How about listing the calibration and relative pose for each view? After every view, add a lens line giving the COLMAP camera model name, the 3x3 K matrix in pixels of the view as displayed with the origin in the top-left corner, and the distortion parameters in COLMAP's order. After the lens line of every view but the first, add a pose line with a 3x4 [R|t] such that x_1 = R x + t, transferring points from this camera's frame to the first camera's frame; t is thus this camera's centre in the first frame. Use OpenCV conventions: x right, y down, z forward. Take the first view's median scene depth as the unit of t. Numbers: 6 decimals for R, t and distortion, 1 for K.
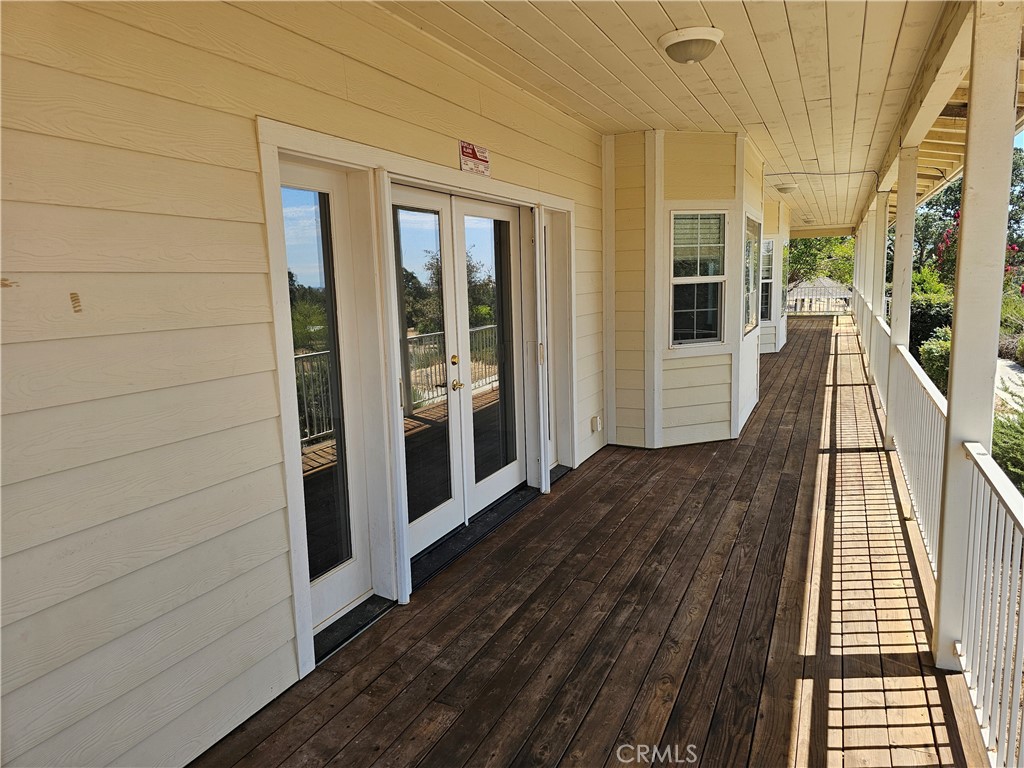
lens RADIAL K [[721.6, 0, 512.0], [0, 721.6, 384.0], [0, 0, 1]] dist [0.181742, -0.001337]
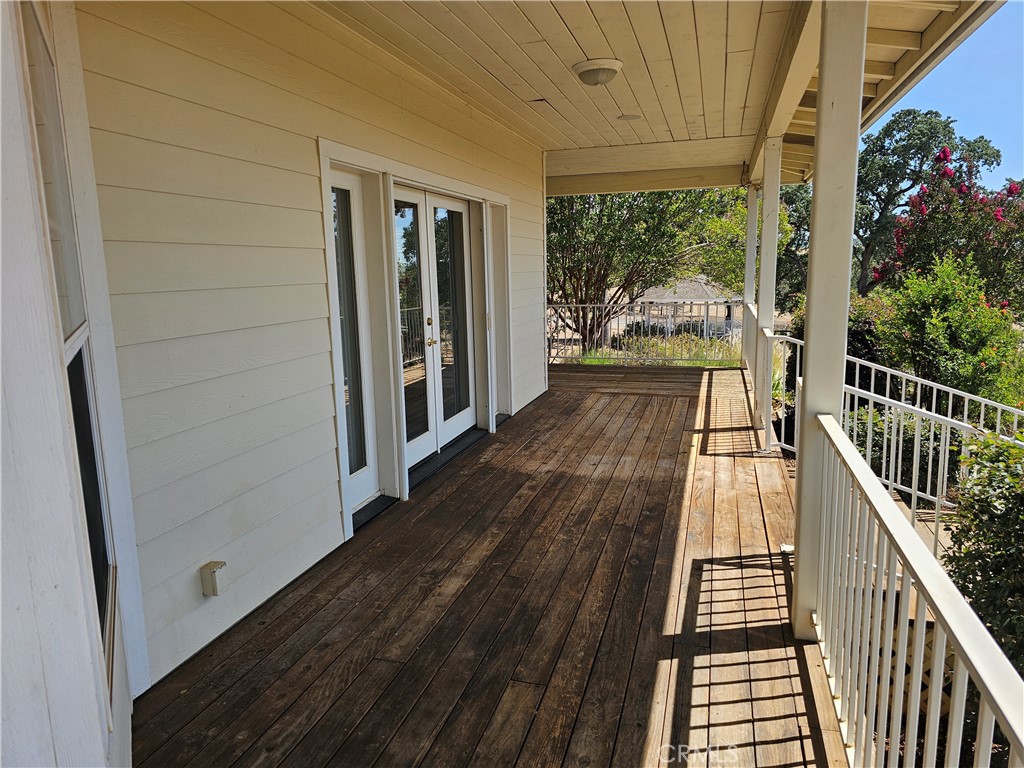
lens RADIAL K [[721.6, 0, 512.0], [0, 721.6, 384.0], [0, 0, 1]] dist [0.181742, -0.001337]
pose [[0.989324, -0.008767, 0.145468, -0.118831], [0.006199, 0.999817, 0.018101, 0.051423], [-0.145600, -0.017006, 0.989197, -0.272372]]
